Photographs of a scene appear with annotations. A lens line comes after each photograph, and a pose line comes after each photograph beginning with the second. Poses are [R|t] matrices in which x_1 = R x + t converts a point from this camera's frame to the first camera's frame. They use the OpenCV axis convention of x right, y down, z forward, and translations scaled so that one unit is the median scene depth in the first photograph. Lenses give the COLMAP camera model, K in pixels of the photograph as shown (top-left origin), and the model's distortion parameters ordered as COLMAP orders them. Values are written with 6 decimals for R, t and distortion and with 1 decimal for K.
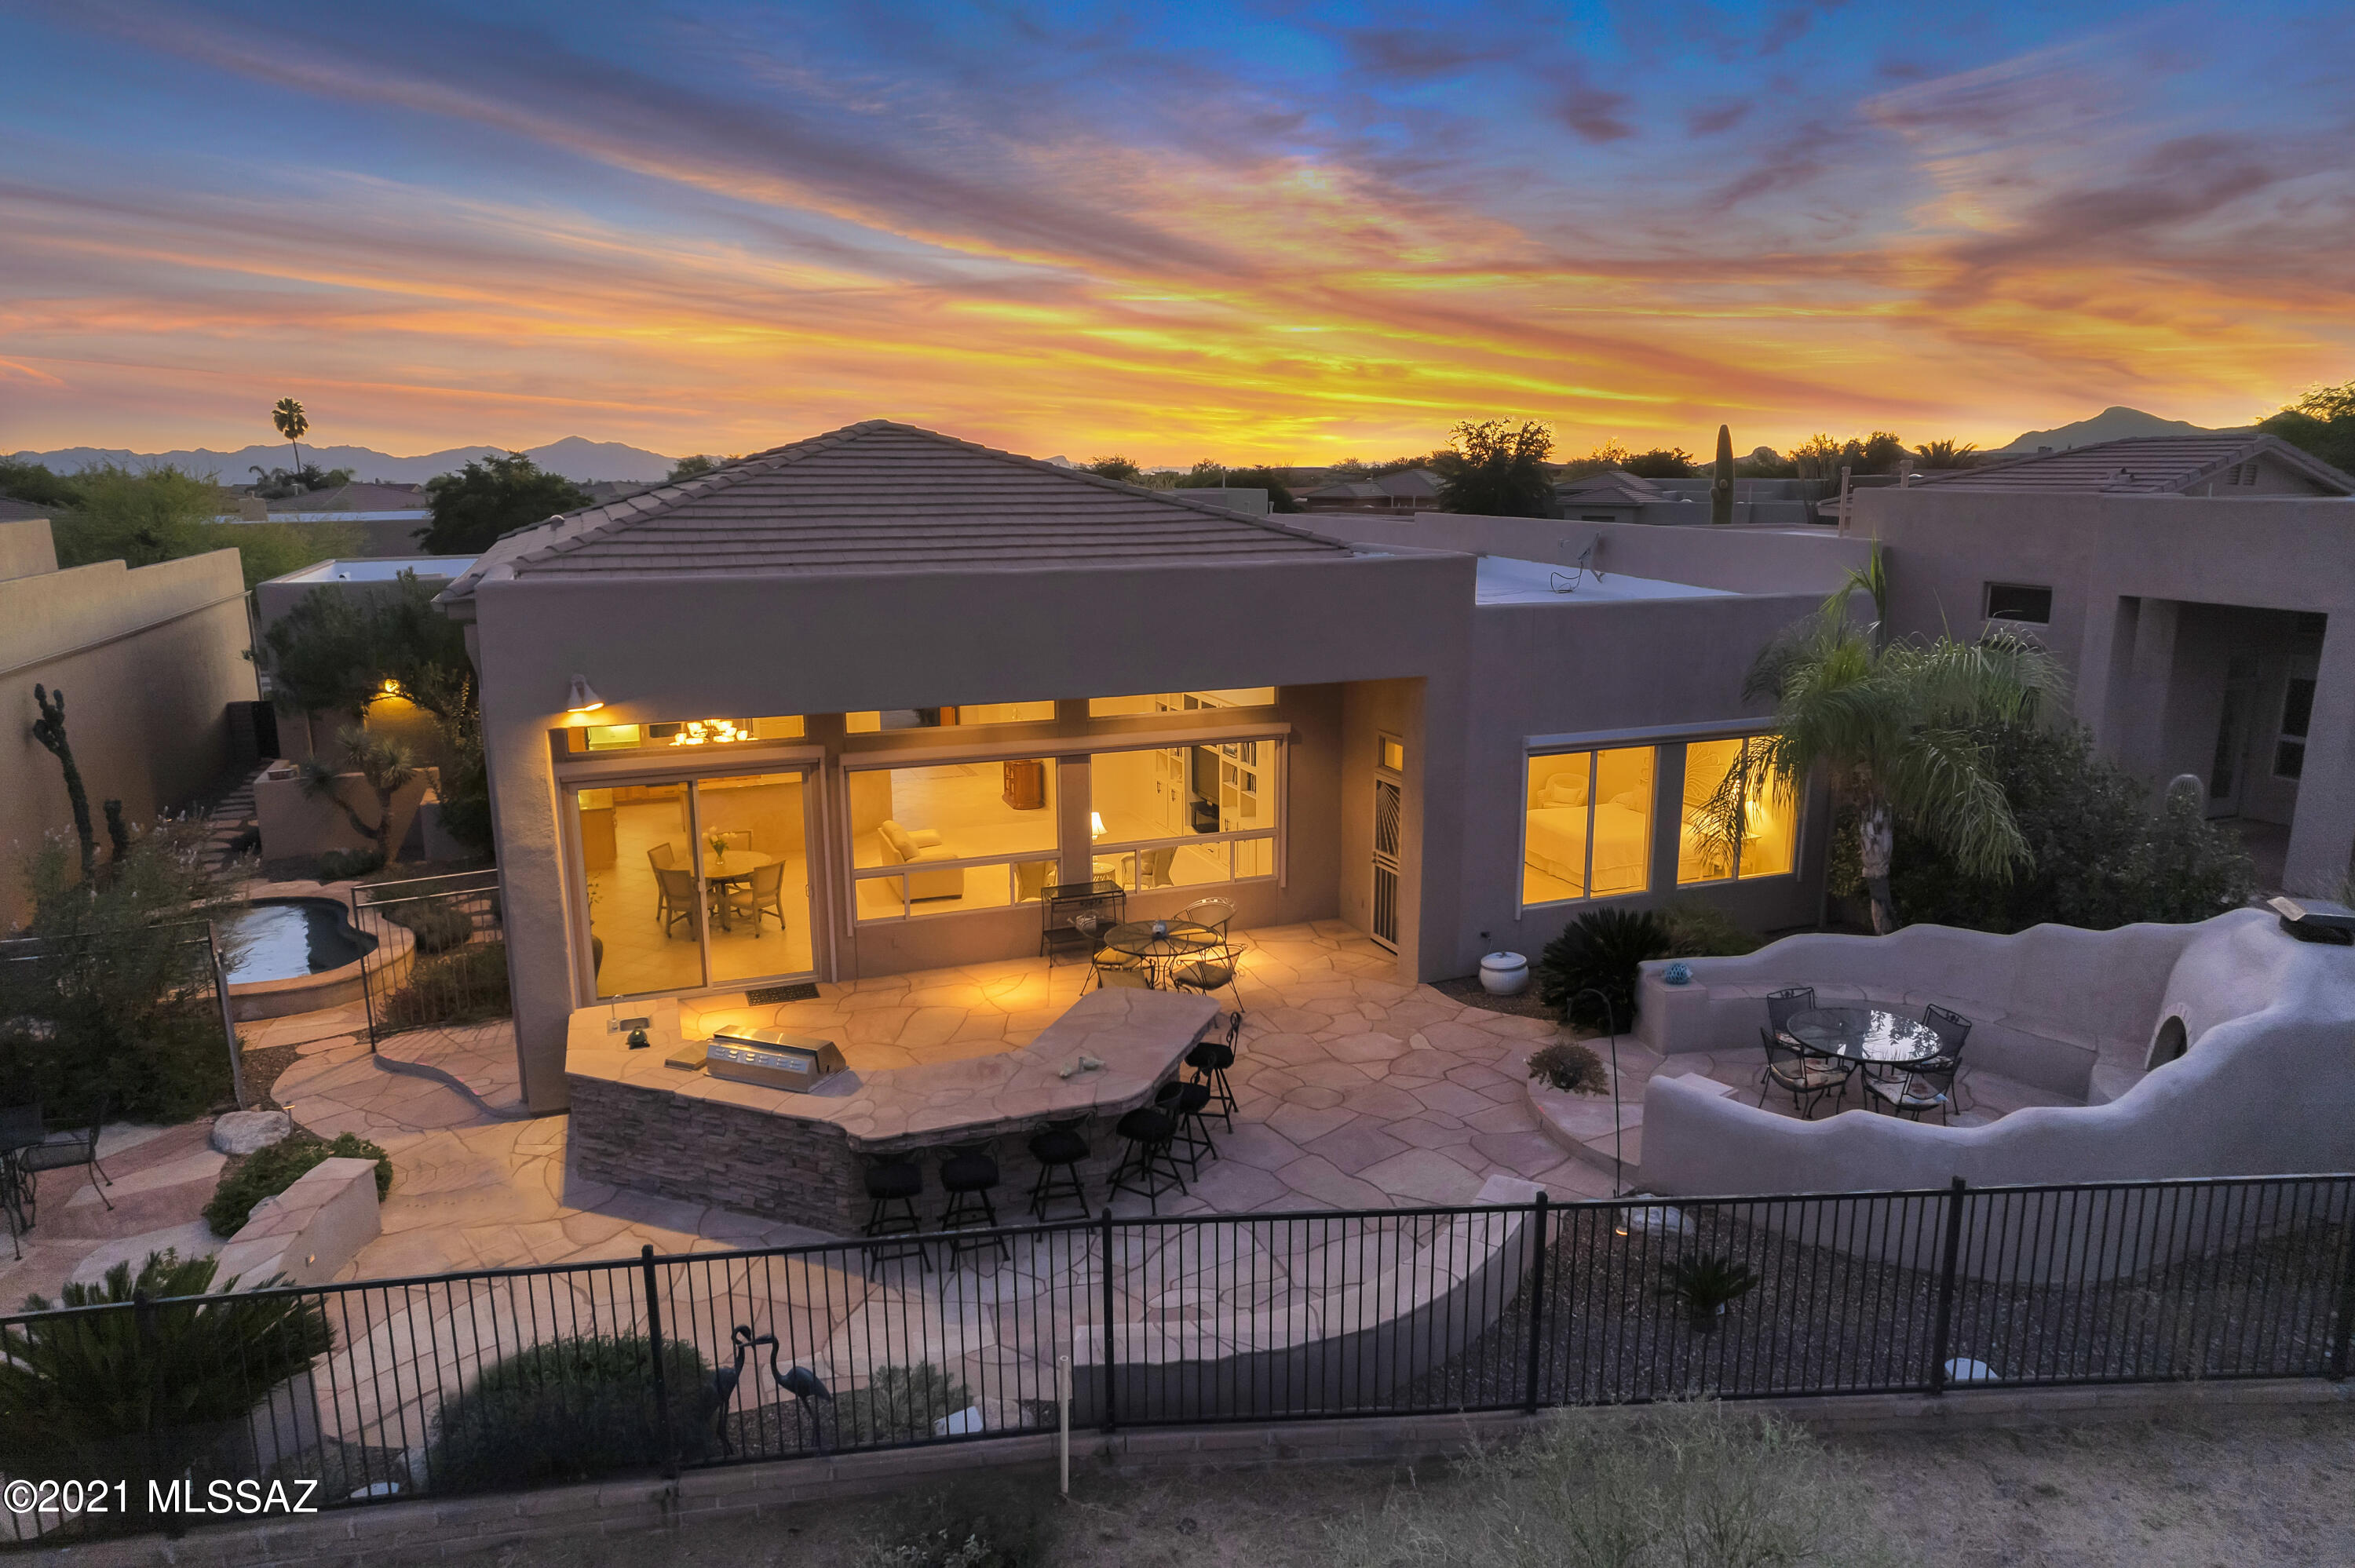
lens RADIAL K [[1505.7, 0, 1184.8], [0, 1505.7, 790.3], [0, 0, 1]] dist [-0.056953, 0.070314]
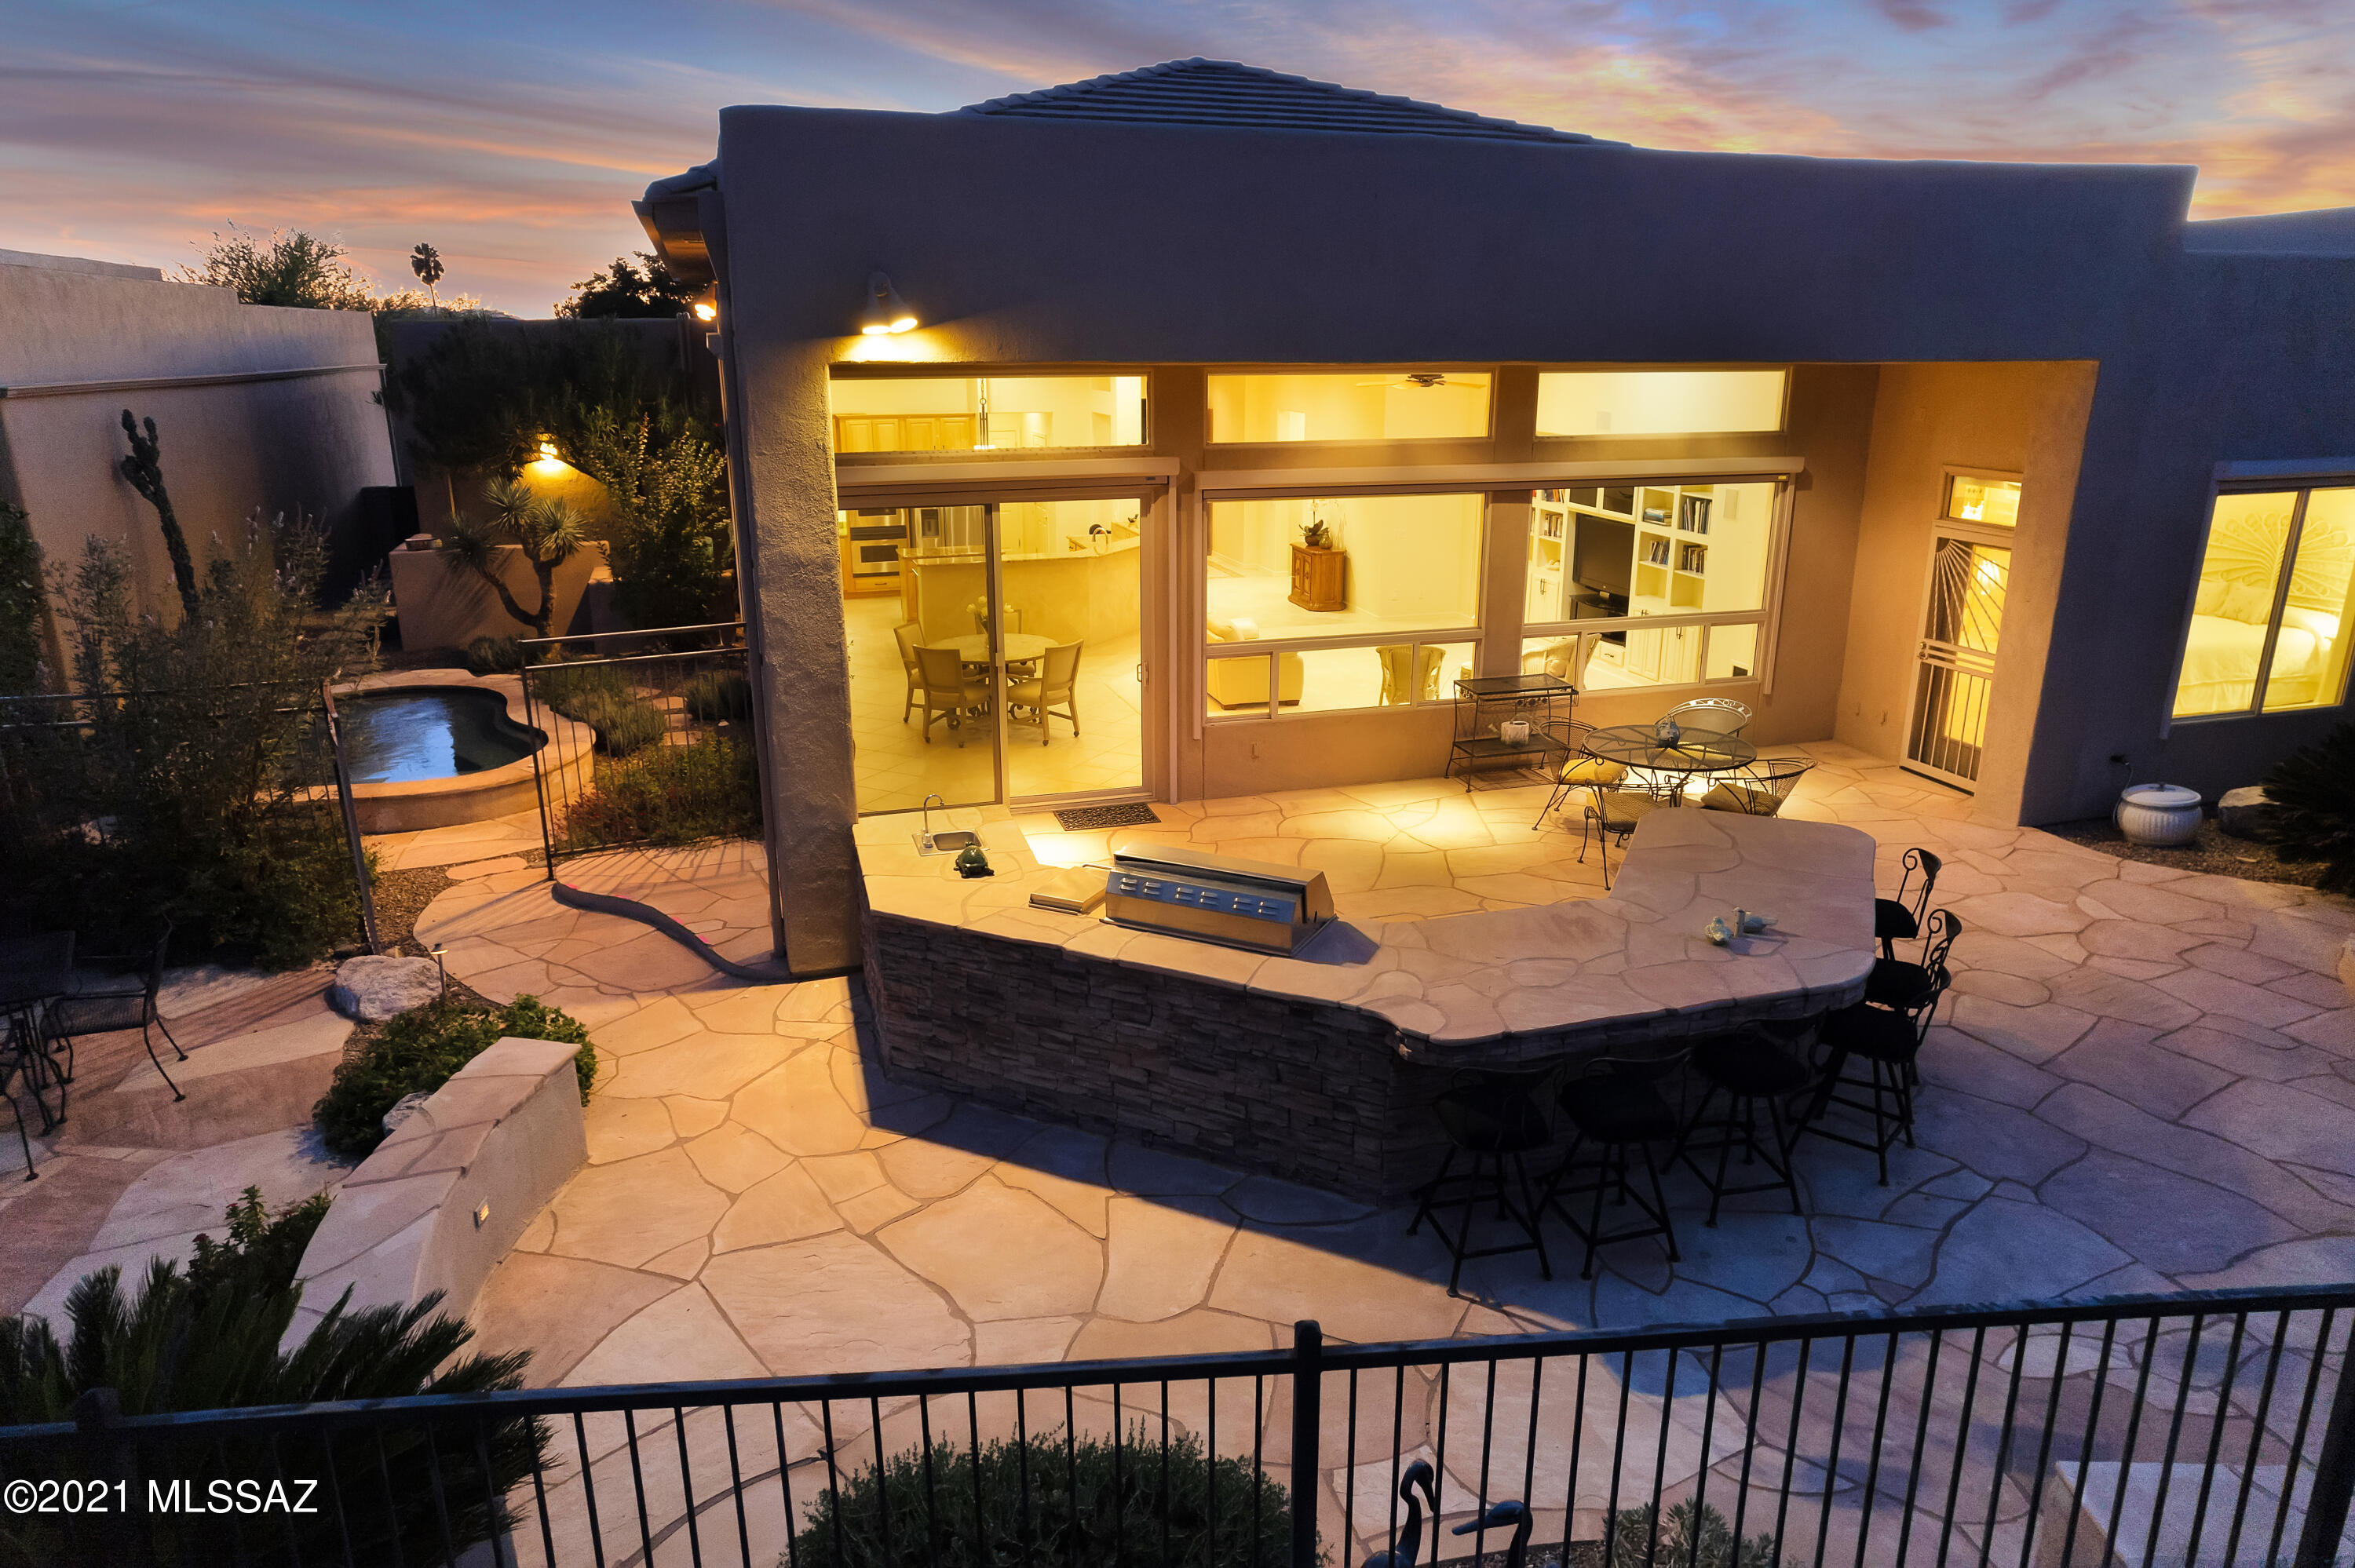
lens RADIAL K [[1507.4, 0, 1184.5], [0, 1507.4, 790.3], [0, 0, 1]] dist [-0.052191, 0.056147]
pose [[0.996876, 0.025641, -0.074708, -0.193884], [-0.019308, 0.996254, 0.084295, 0.068292], [0.076590, -0.082589, 0.993636, 0.321800]]
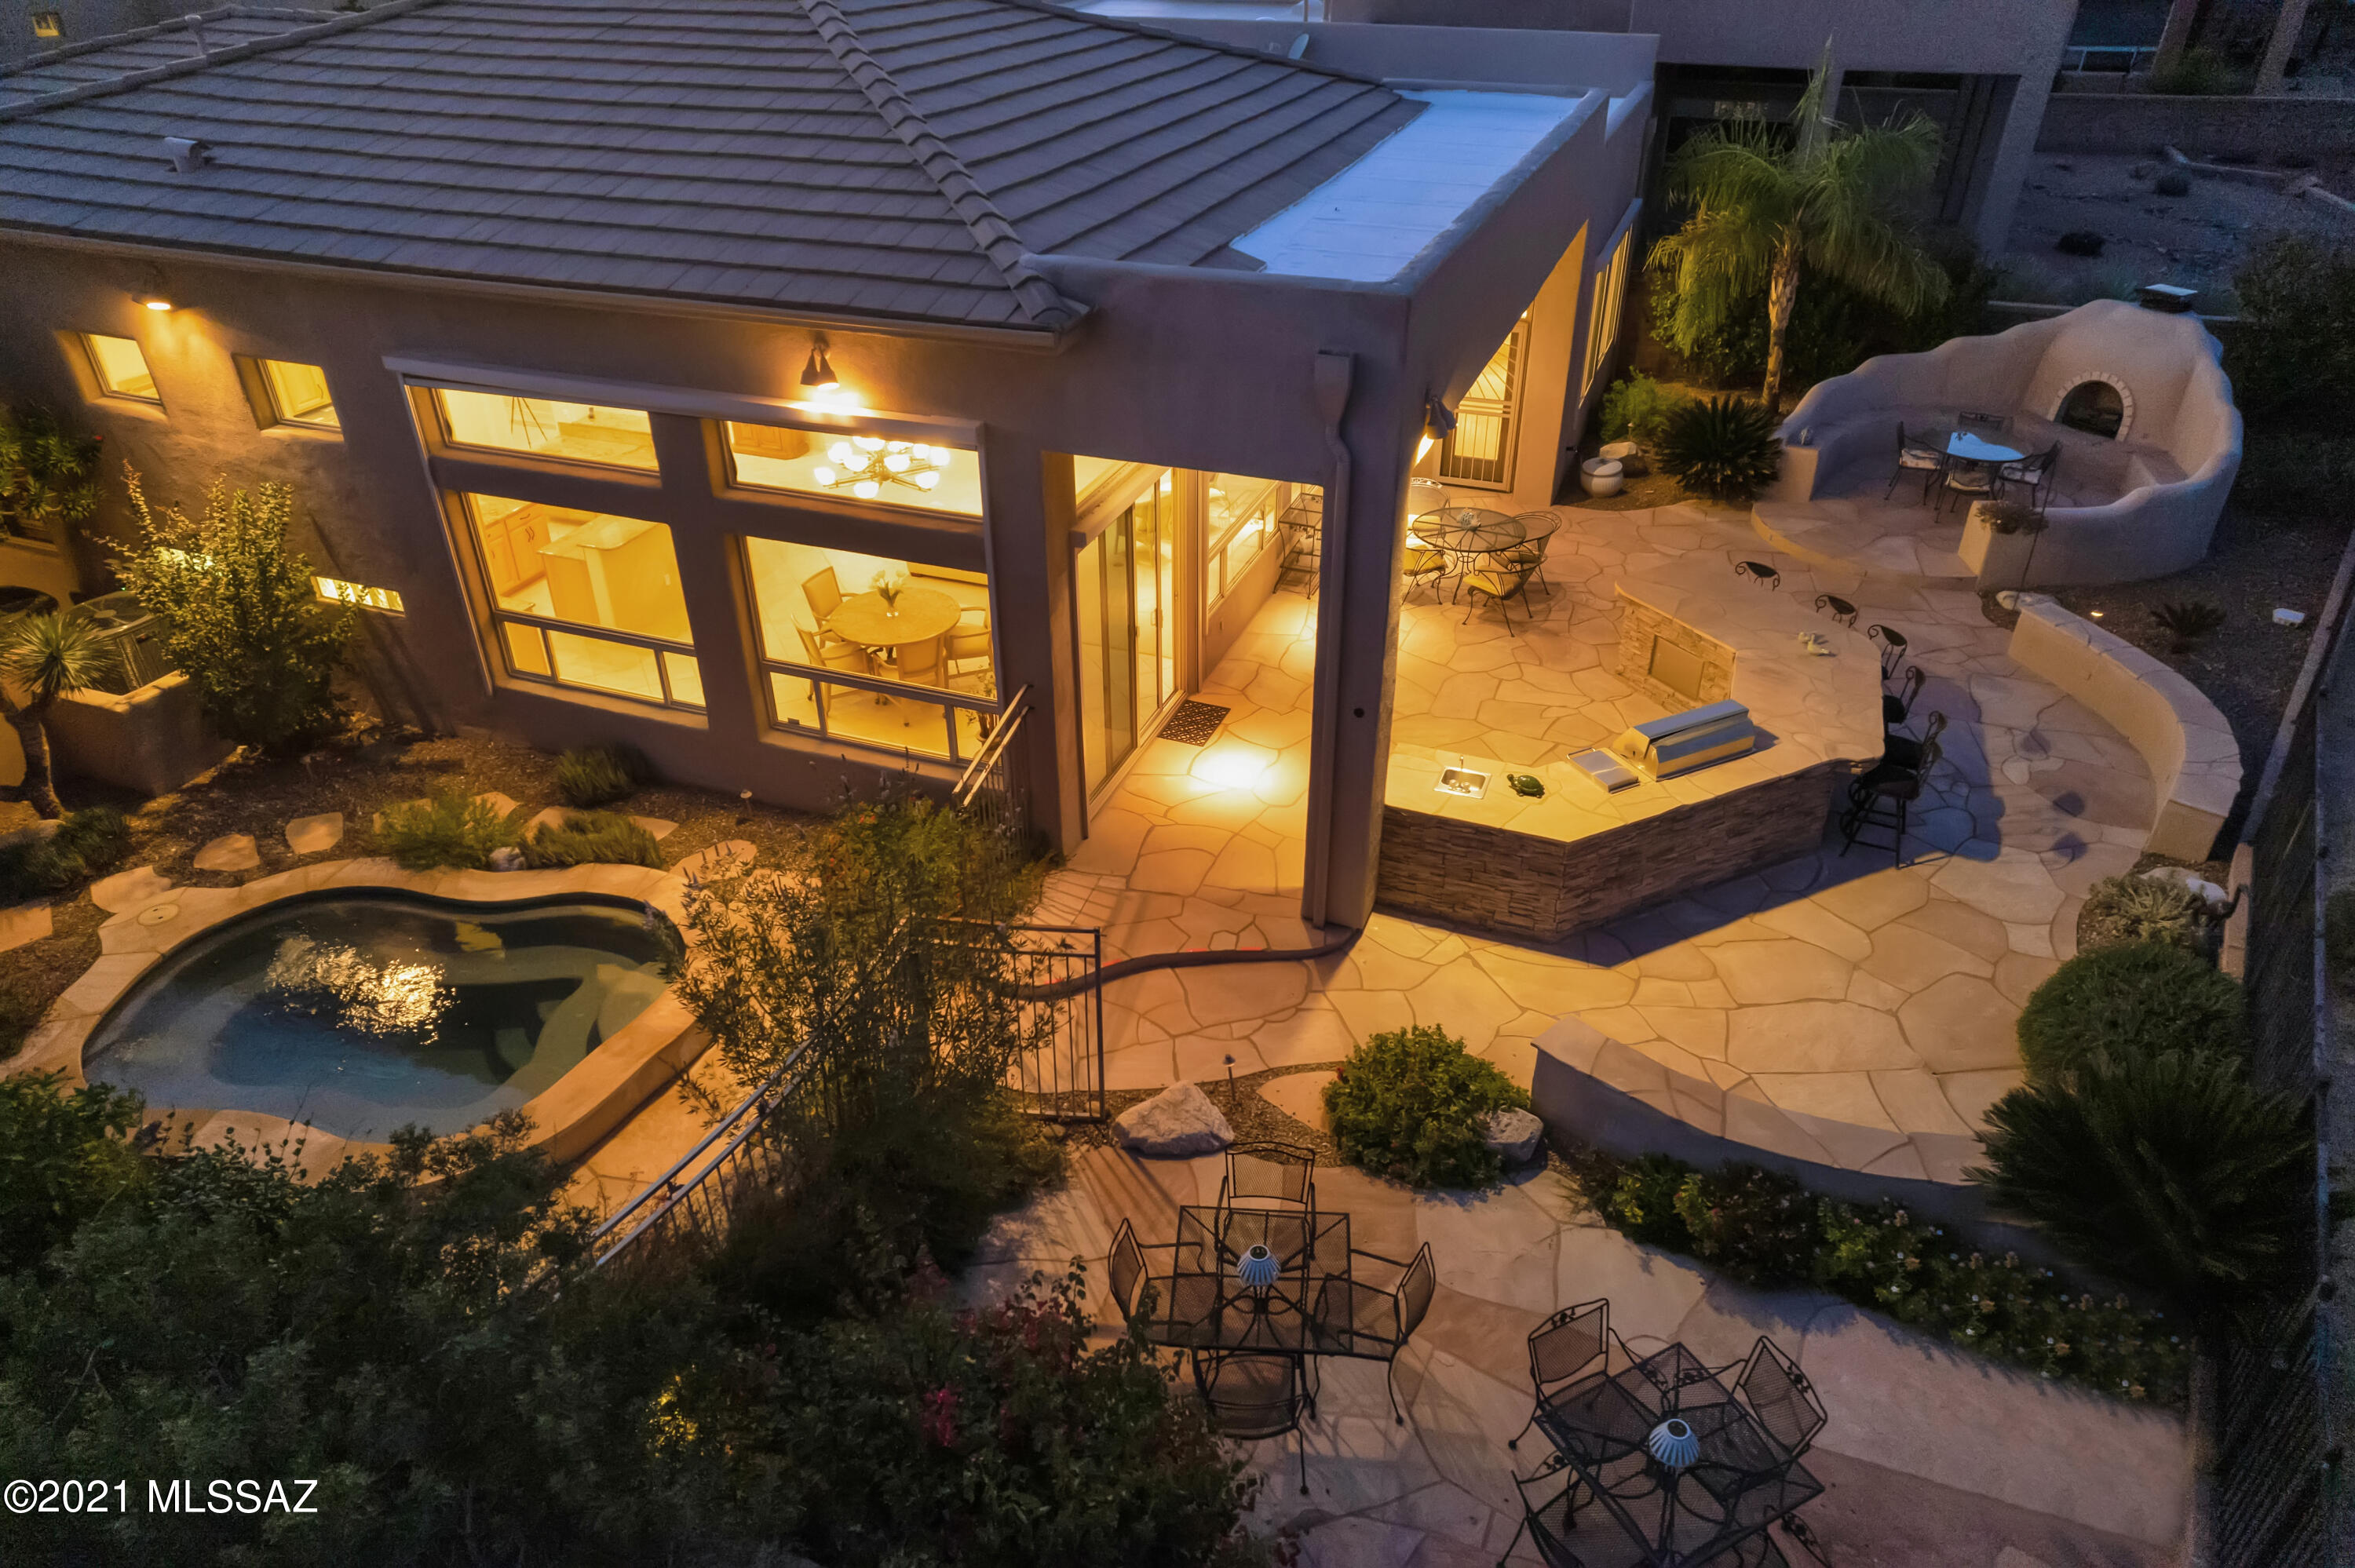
lens RADIAL K [[1501.5, 0, 1185.4], [0, 1501.5, 789.1], [0, 0, 1]] dist [-0.043210, 0.054083]
pose [[0.670867, -0.394765, 0.627773, -0.893529], [0.159059, 0.903433, 0.398132, -0.185494], [-0.724319, -0.167240, 0.668874, 0.459931]]
